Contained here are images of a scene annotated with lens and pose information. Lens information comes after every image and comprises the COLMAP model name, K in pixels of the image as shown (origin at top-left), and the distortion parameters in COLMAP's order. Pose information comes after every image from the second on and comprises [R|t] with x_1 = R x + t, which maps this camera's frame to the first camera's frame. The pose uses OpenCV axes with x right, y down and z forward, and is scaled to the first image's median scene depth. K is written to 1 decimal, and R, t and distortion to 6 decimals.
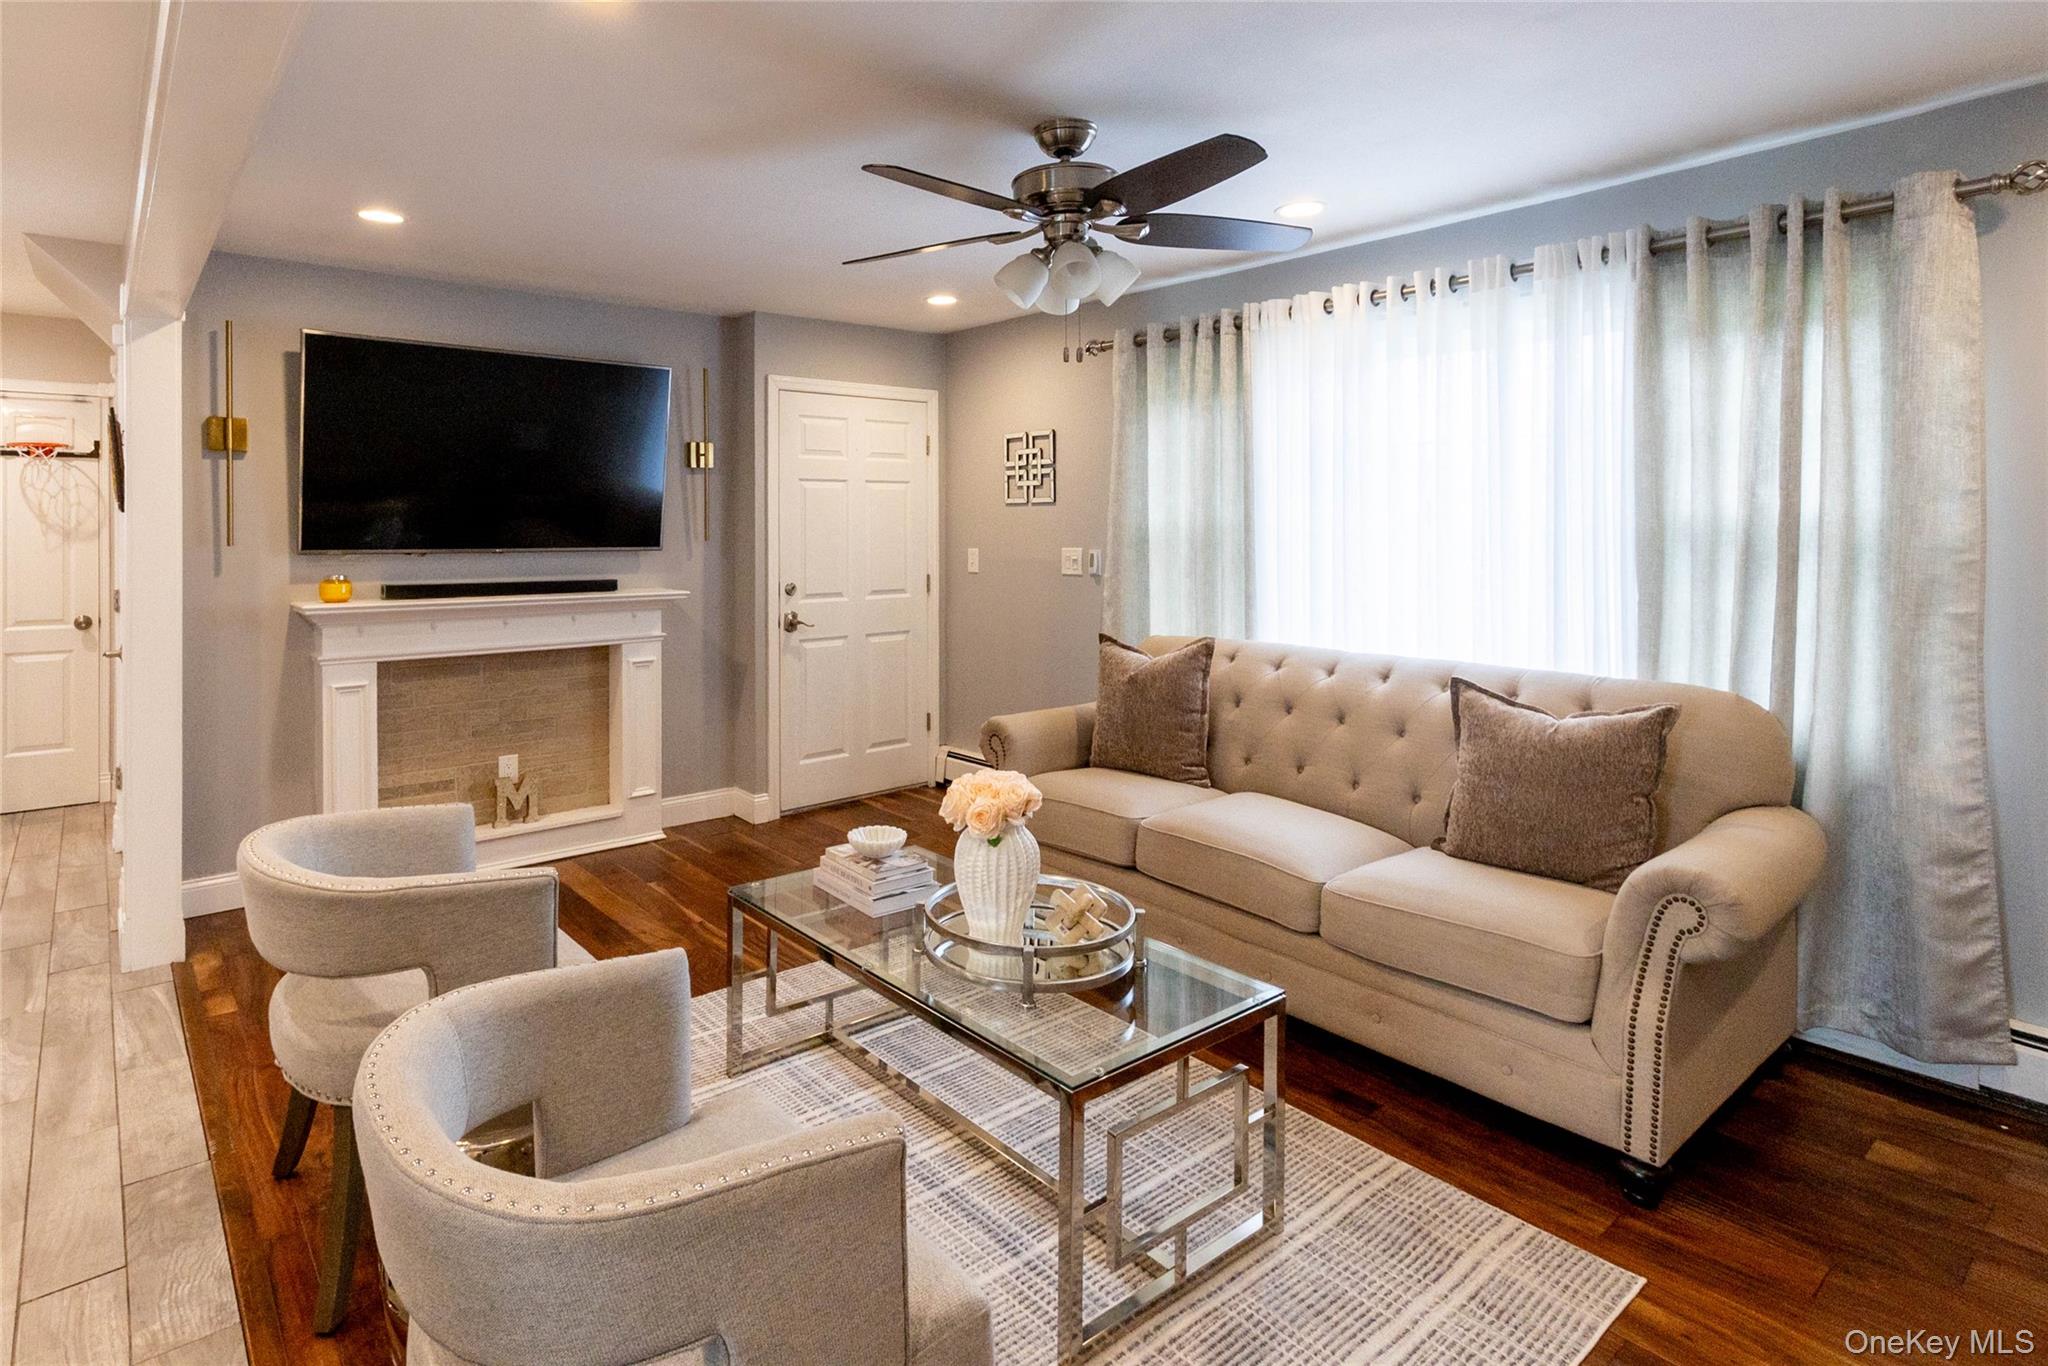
lens RADIAL K [[1055.5, 0, 916.3], [0, 1055.5, 527.7], [0, 0, 1]] dist [0.000885, 0.000289]
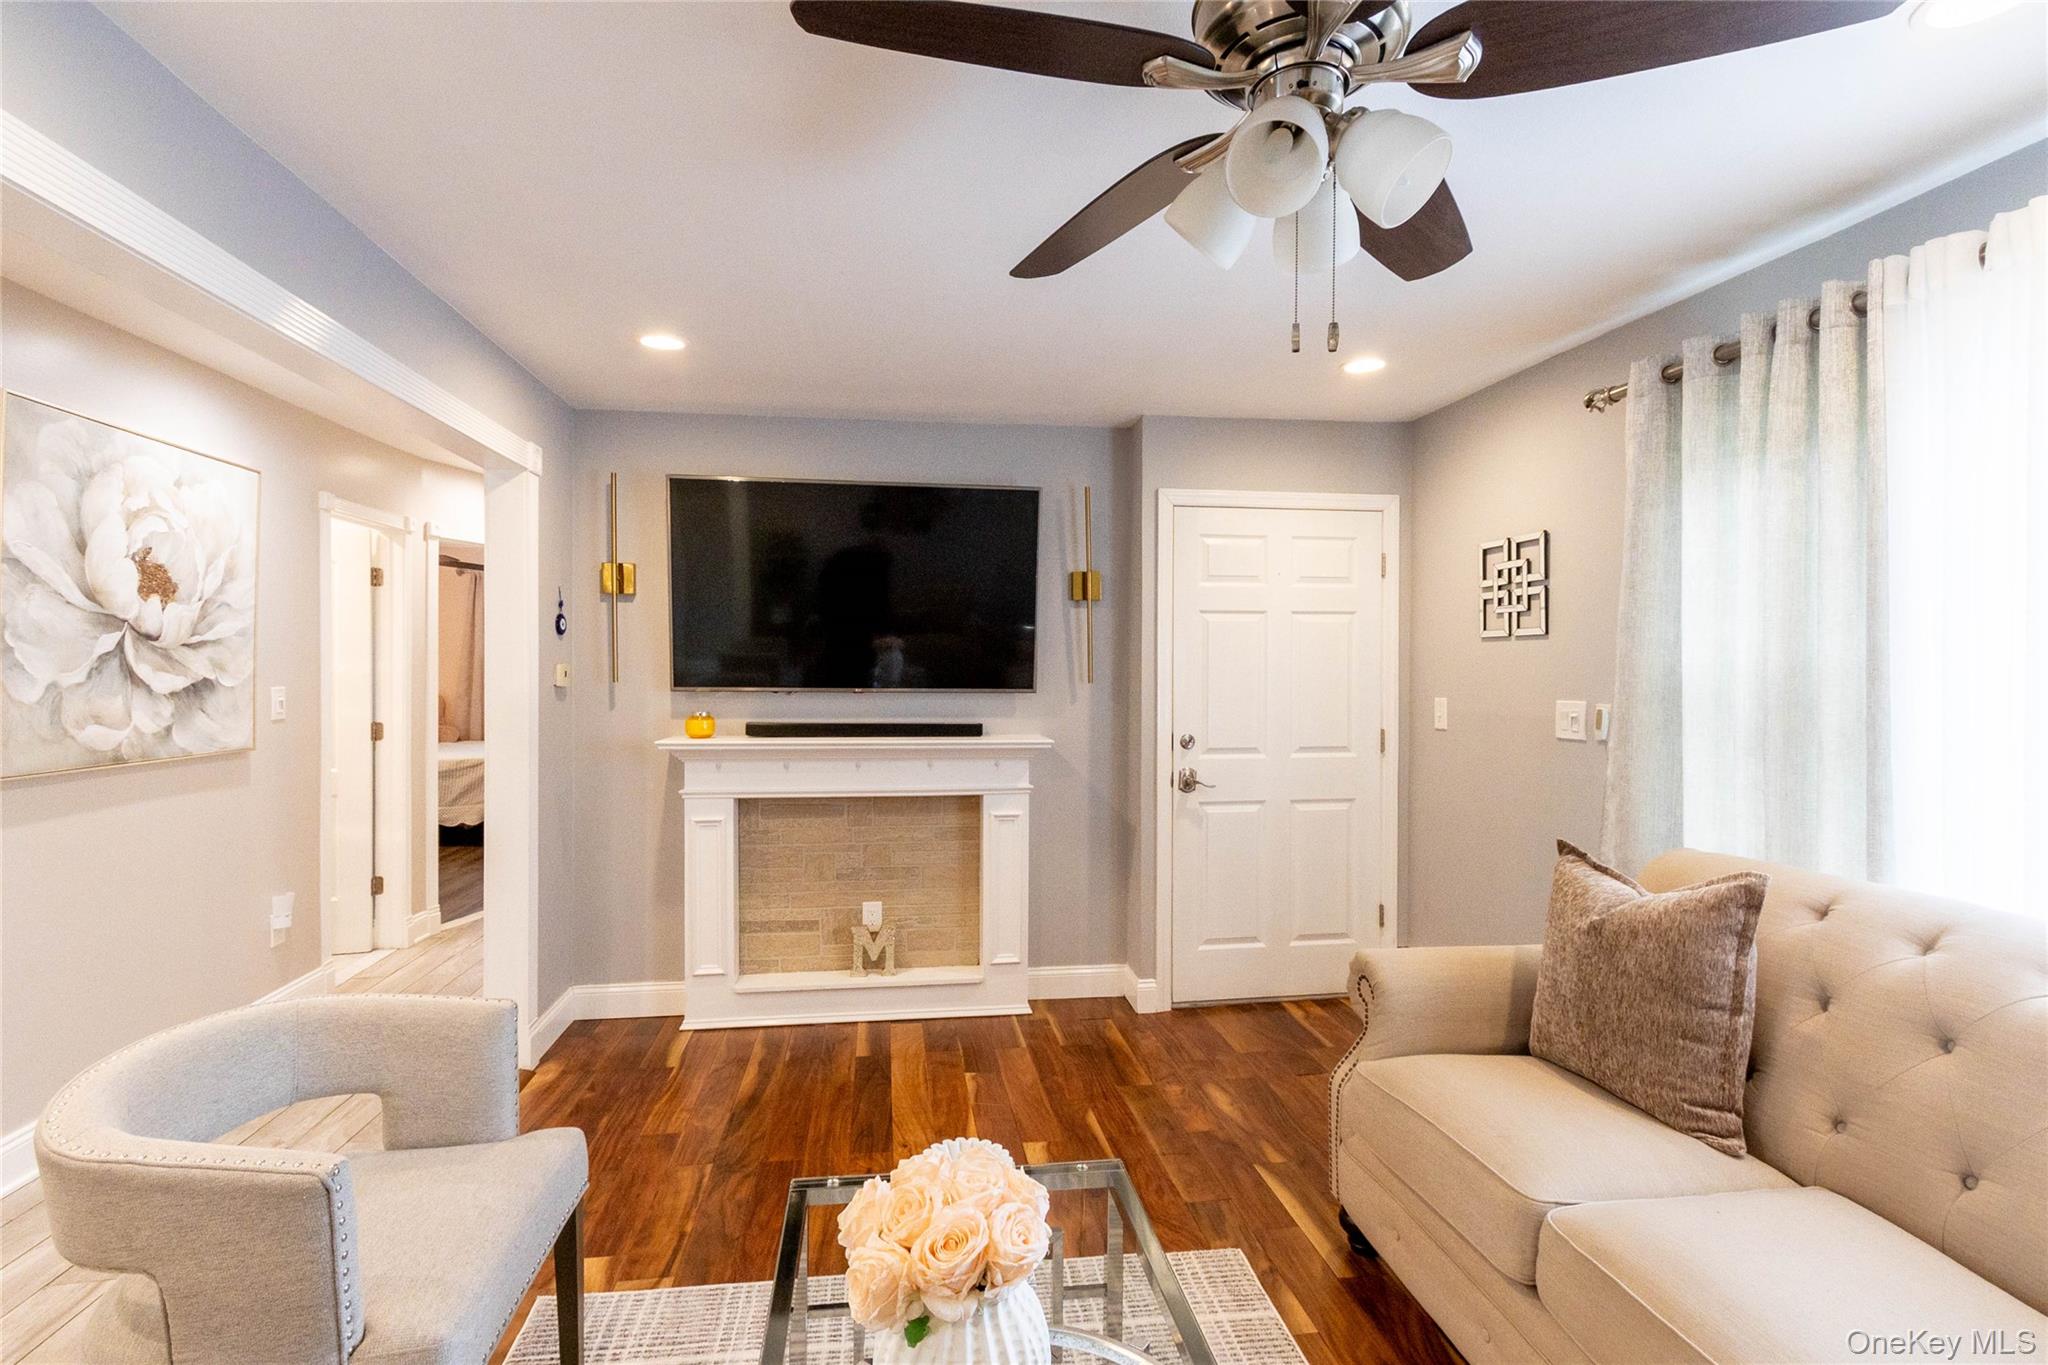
lens RADIAL K [[938.8, 0, 1007.7], [0, 938.8, 672.3], [0, 0, 1]] dist [0.000382, -0.000107]
pose [[0.863425, 0.007699, -0.504418, 0.152281], [-0.006063, 0.999970, 0.004884, -0.000010], [0.504440, -0.001159, 0.863446, 0.314510]]
